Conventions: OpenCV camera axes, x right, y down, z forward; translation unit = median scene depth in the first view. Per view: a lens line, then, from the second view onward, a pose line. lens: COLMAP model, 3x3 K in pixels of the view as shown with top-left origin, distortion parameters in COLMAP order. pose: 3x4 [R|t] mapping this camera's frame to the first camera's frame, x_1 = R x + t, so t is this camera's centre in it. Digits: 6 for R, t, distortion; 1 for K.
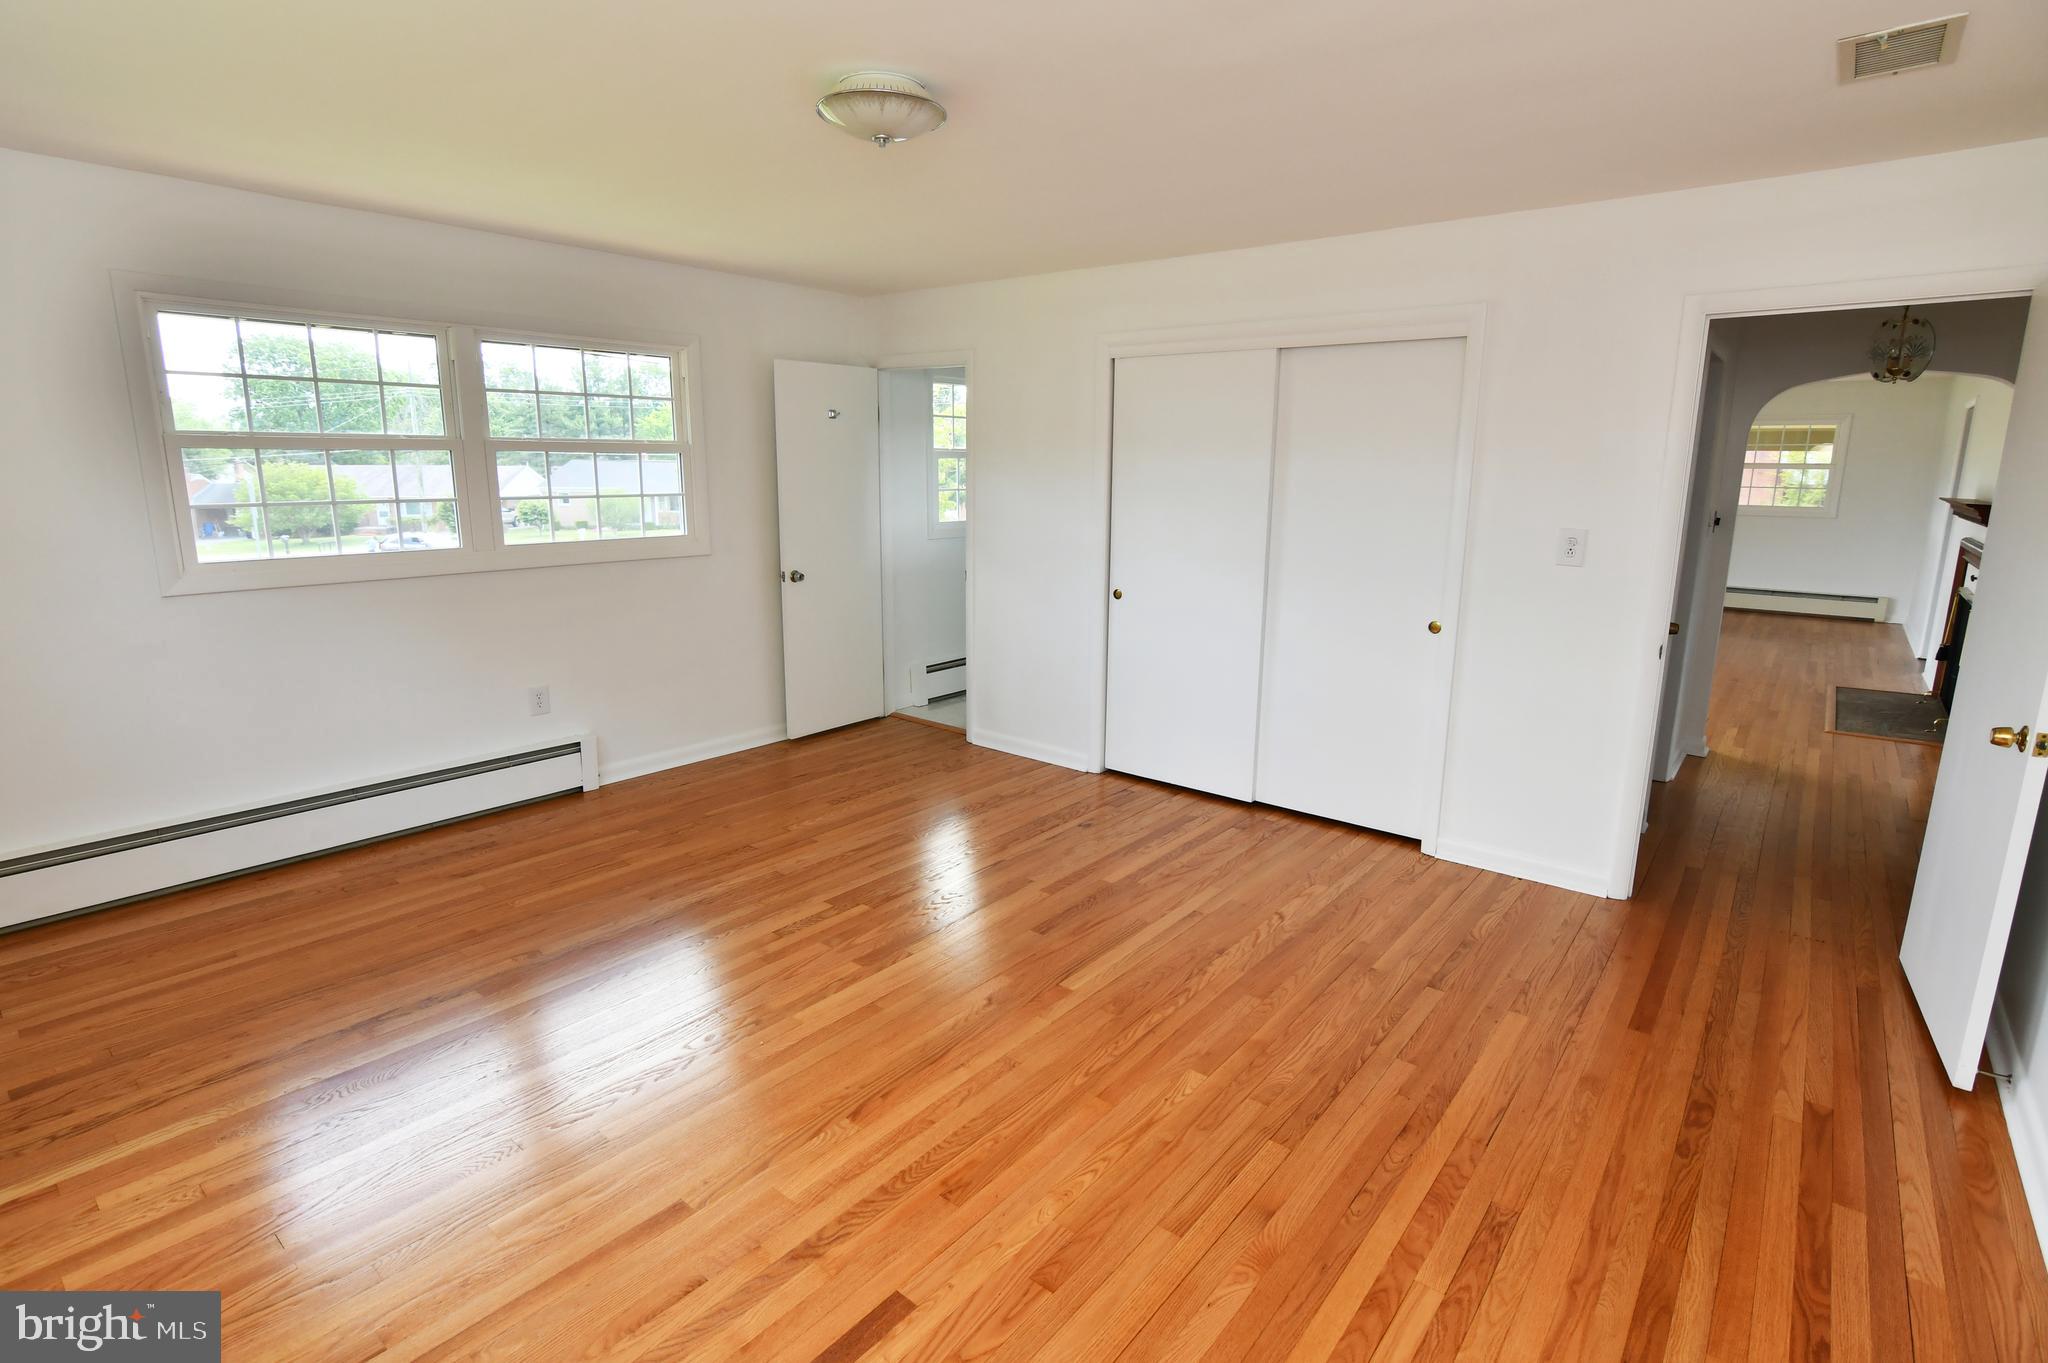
lens RADIAL K [[992.4, 0, 1029.3], [0, 992.4, 681.5], [0, 0, 1]] dist [-0.027560, 0.007769]
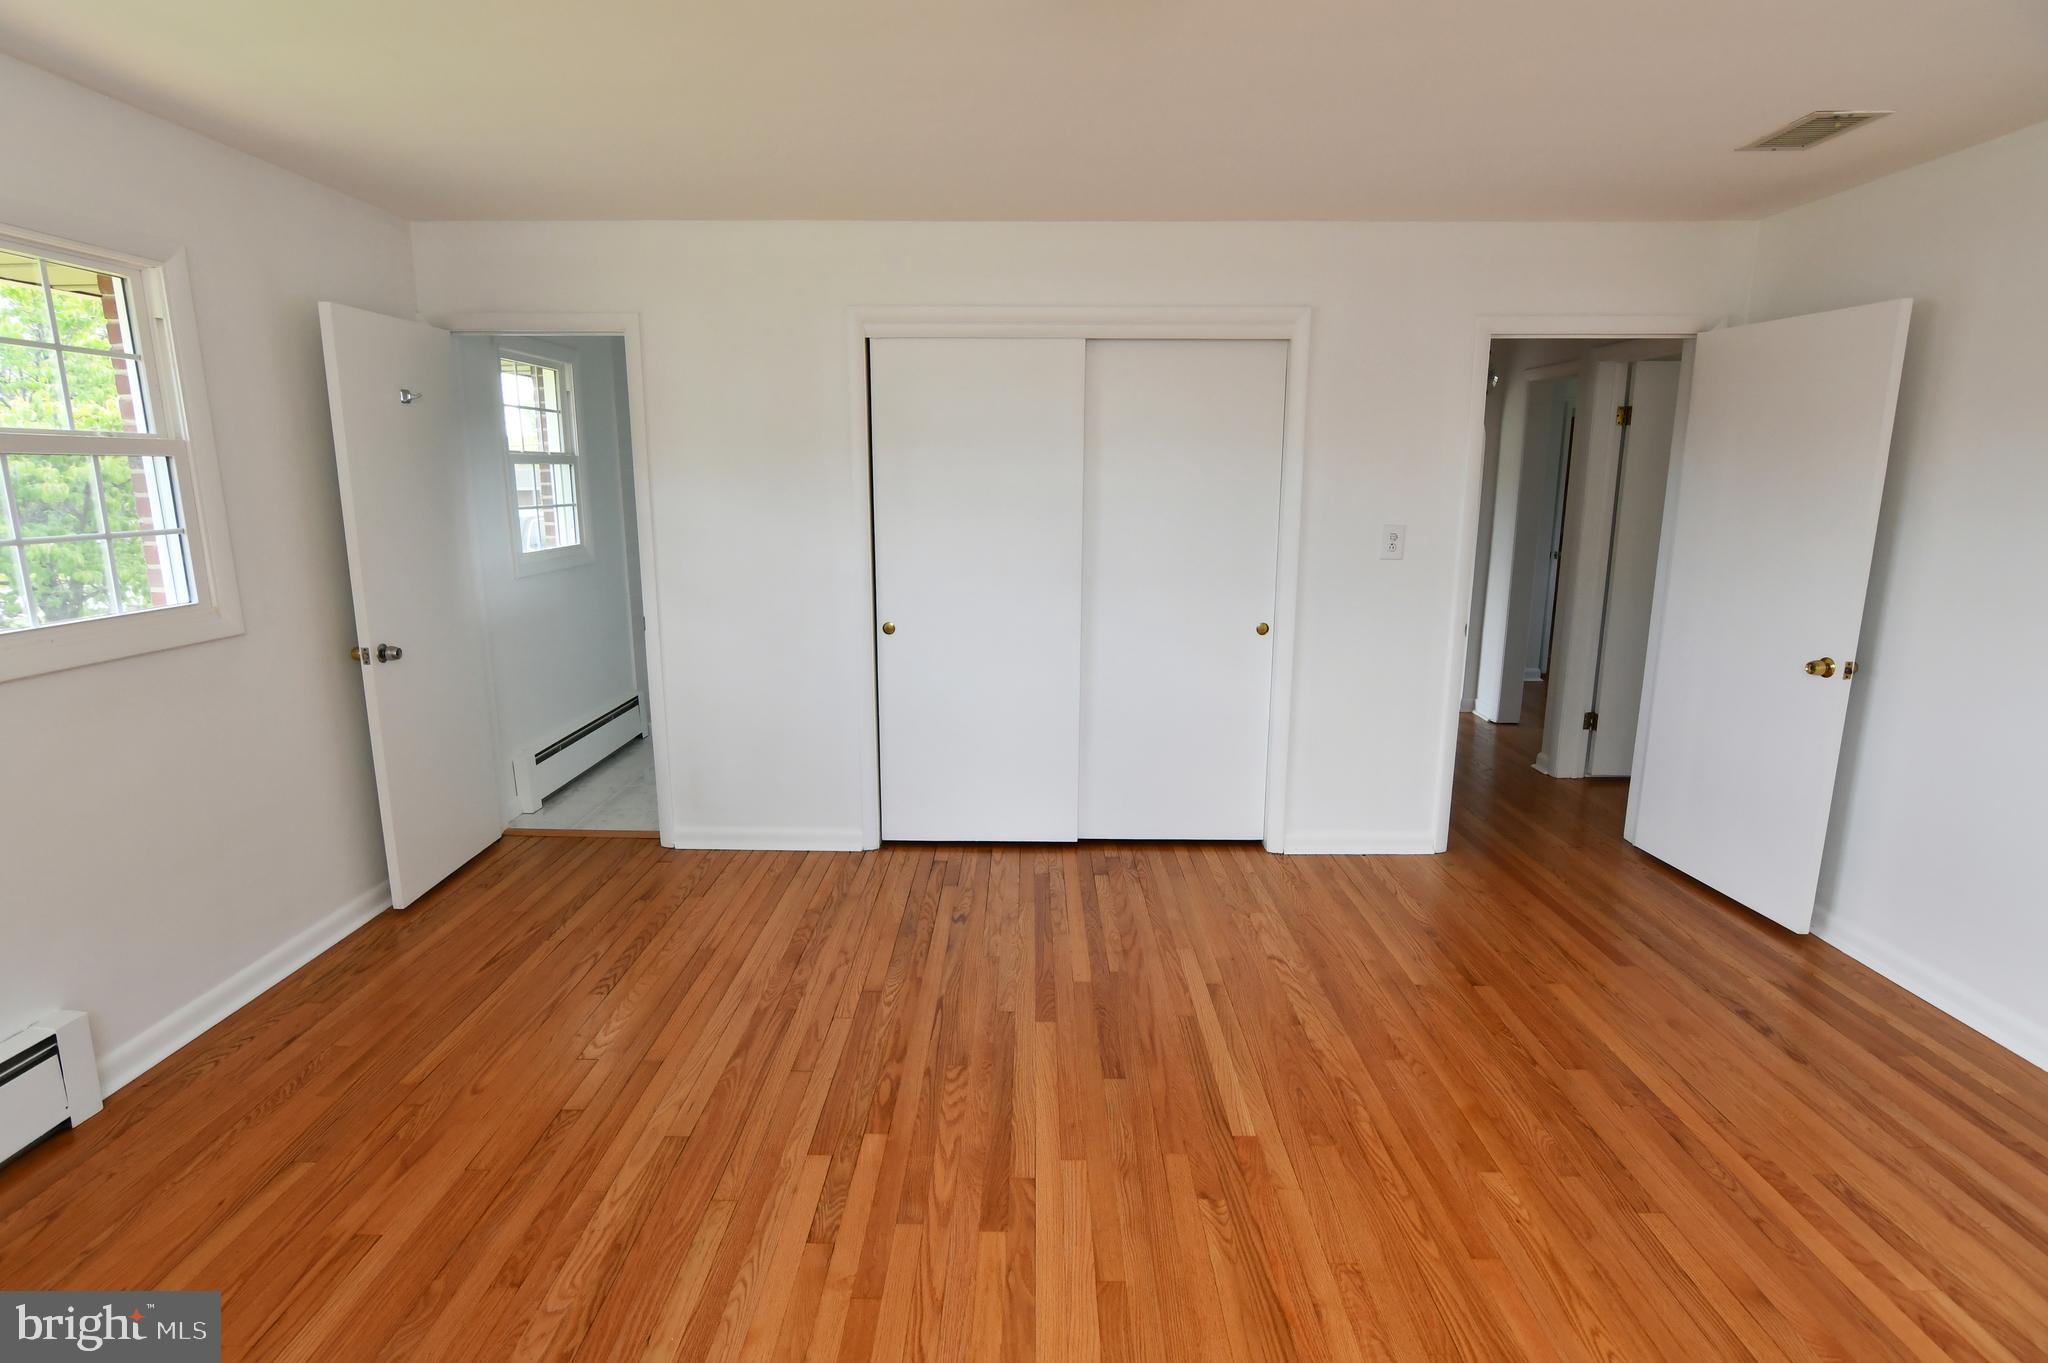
lens RADIAL K [[992.4, 0, 1026.7], [0, 992.4, 676.4], [0, 0, 1]] dist [-0.027560, 0.007769]
pose [[0.785248, -0.133727, 0.604568, -0.377416], [0.138605, 0.989585, 0.038863, -0.076218], [-0.603468, 0.053279, 0.795605, 0.335261]]
